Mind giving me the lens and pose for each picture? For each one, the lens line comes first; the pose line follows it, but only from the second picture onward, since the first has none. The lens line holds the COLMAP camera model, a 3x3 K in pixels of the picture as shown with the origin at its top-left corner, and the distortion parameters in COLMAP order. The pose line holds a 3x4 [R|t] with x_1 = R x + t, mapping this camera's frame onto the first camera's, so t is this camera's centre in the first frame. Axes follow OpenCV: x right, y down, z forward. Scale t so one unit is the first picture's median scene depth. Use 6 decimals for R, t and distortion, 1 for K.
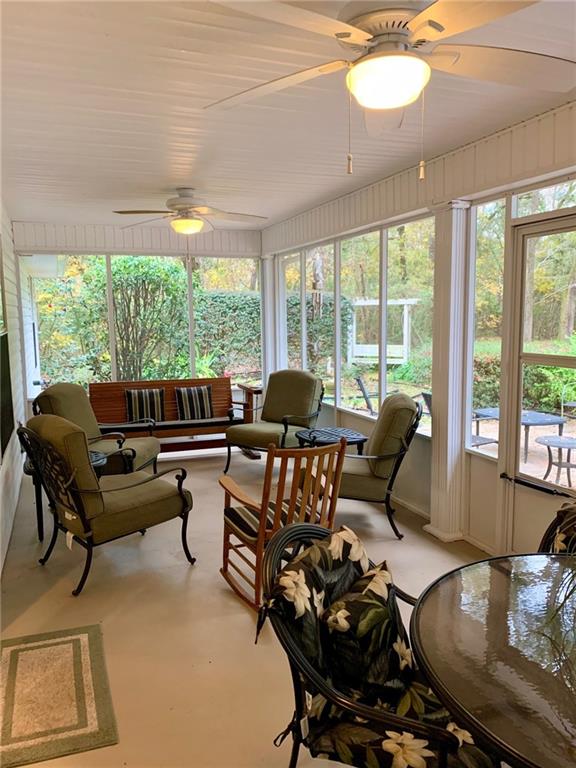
lens RADIAL K [[589.6, 0, 285.5], [0, 589.6, 382.3], [0, 0, 1]] dist [0.003910, 0.000461]
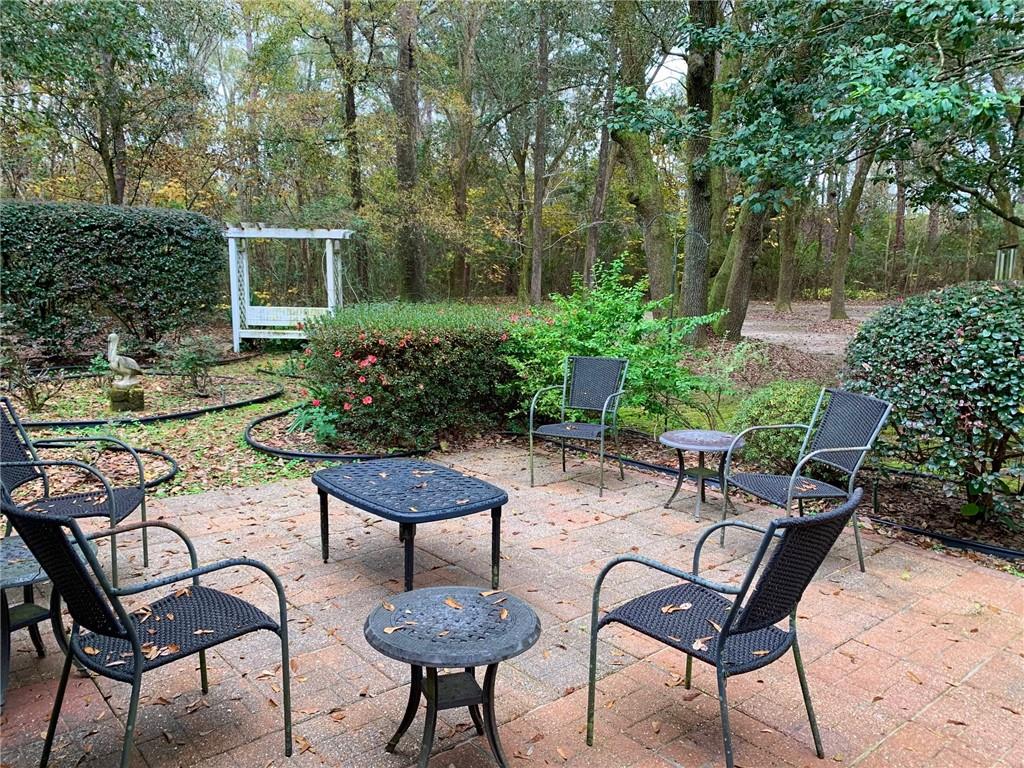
lens RADIAL K [[786.1, 0, 519.5], [0, 786.1, 383.6], [0, 0, 1]] dist [0.003910, 0.000461]
pose [[0.942018, -0.030014, 0.334218, 0.207082], [0.017444, 0.999025, 0.040549, -0.026778], [-0.335110, -0.032367, 0.941623, 0.327890]]
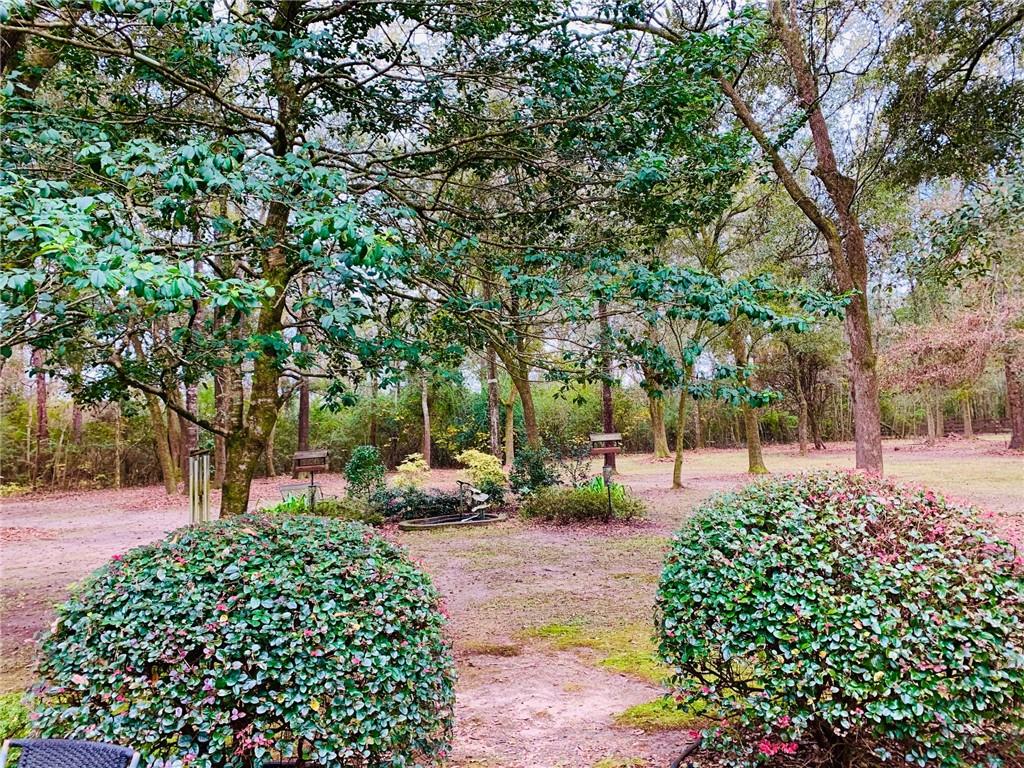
lens RADIAL K [[786.1, 0, 519.5], [0, 786.1, 383.6], [0, 0, 1]] dist [0.003910, 0.000461]
pose [[0.233887, 0.076670, 0.969236, 0.423176], [0.130760, 0.985349, -0.109498, -0.116029], [-0.963431, 0.152348, 0.220435, 0.618573]]
